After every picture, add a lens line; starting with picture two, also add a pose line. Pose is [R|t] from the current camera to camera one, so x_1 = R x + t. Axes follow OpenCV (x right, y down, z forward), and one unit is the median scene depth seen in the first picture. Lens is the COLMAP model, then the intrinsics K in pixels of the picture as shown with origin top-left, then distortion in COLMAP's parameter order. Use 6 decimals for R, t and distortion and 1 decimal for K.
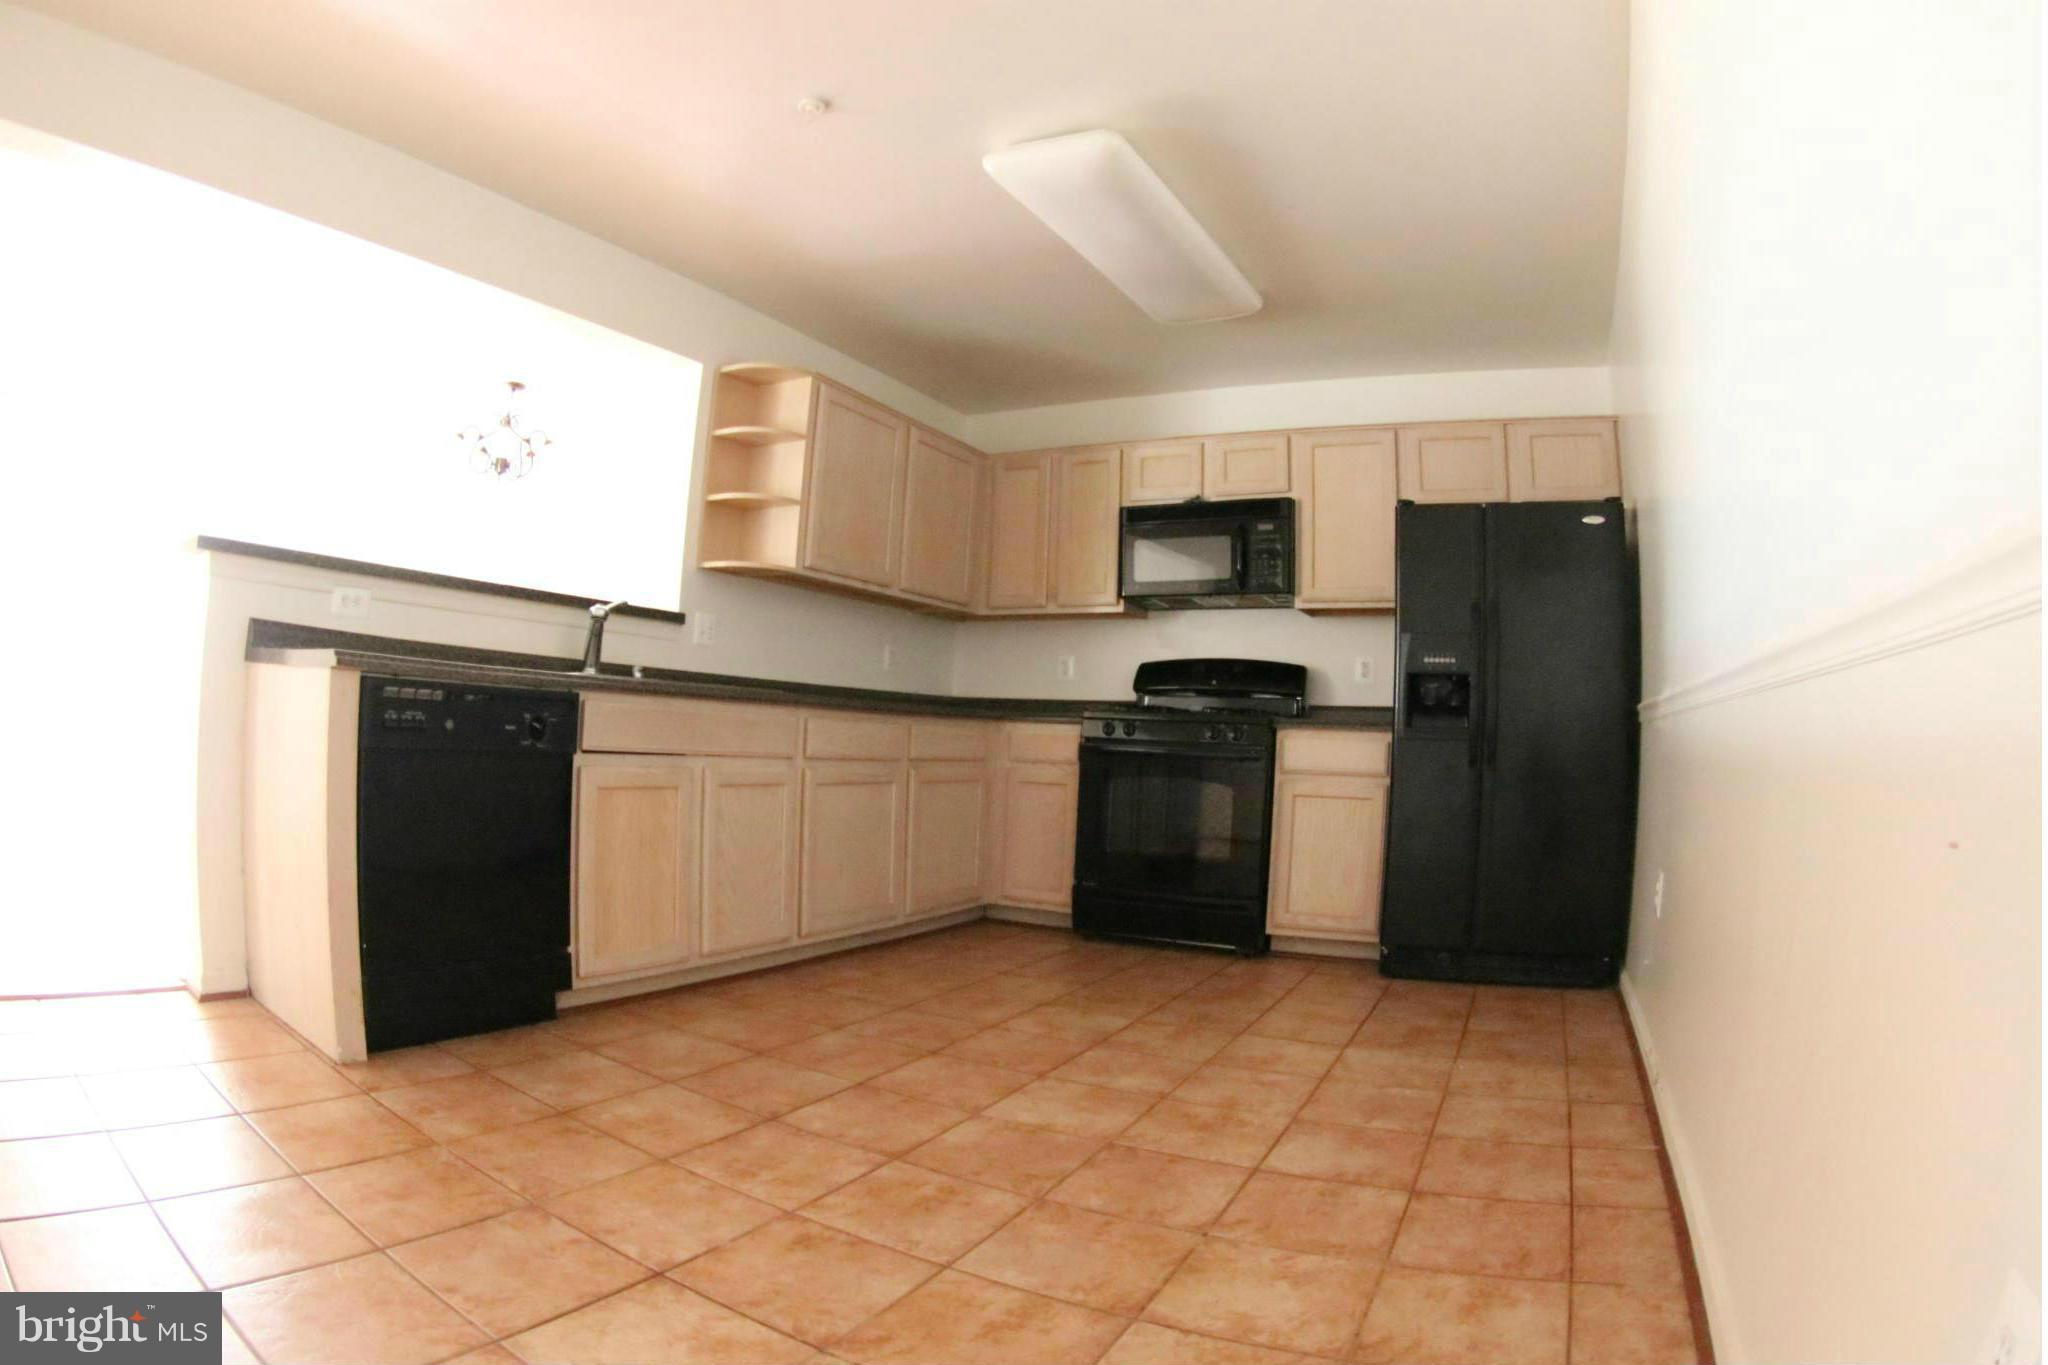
lens RADIAL K [[993.5, 0, 1024.0], [0, 993.5, 682.5], [0, 0, 1]] dist [-0.164731, 0.024099]
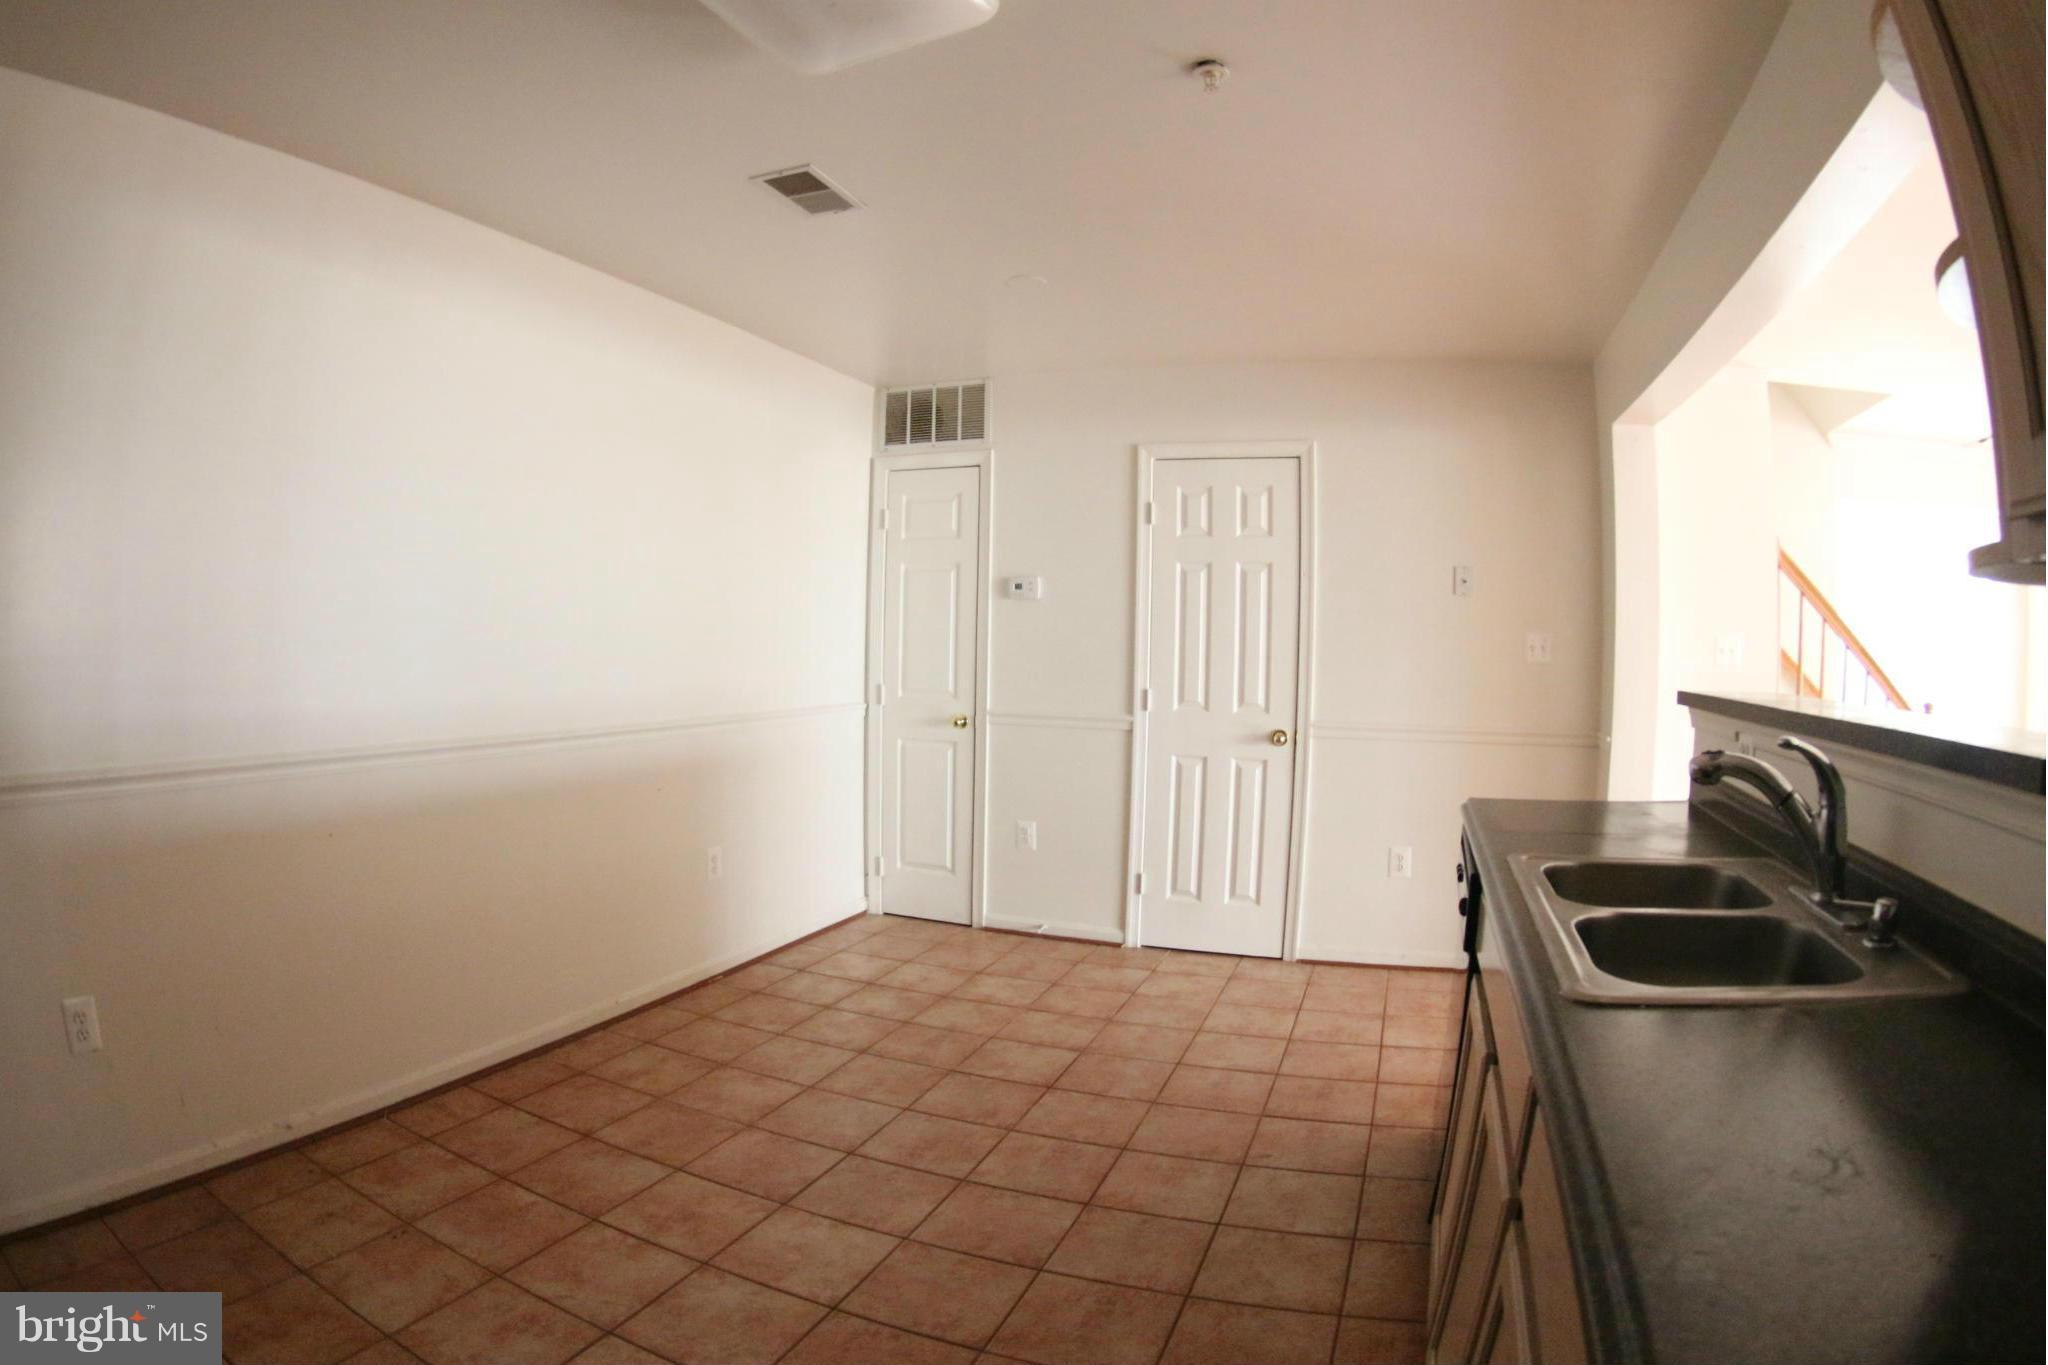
lens RADIAL K [[993.5, 0, 1024.0], [0, 993.5, 682.5], [0, 0, 1]] dist [-0.164731, 0.024099]
pose [[-0.989189, -0.053834, -0.136410, -0.009059], [-0.051939, 0.998498, -0.017419, -0.136111], [0.137143, -0.010145, -0.990499, 2.244815]]
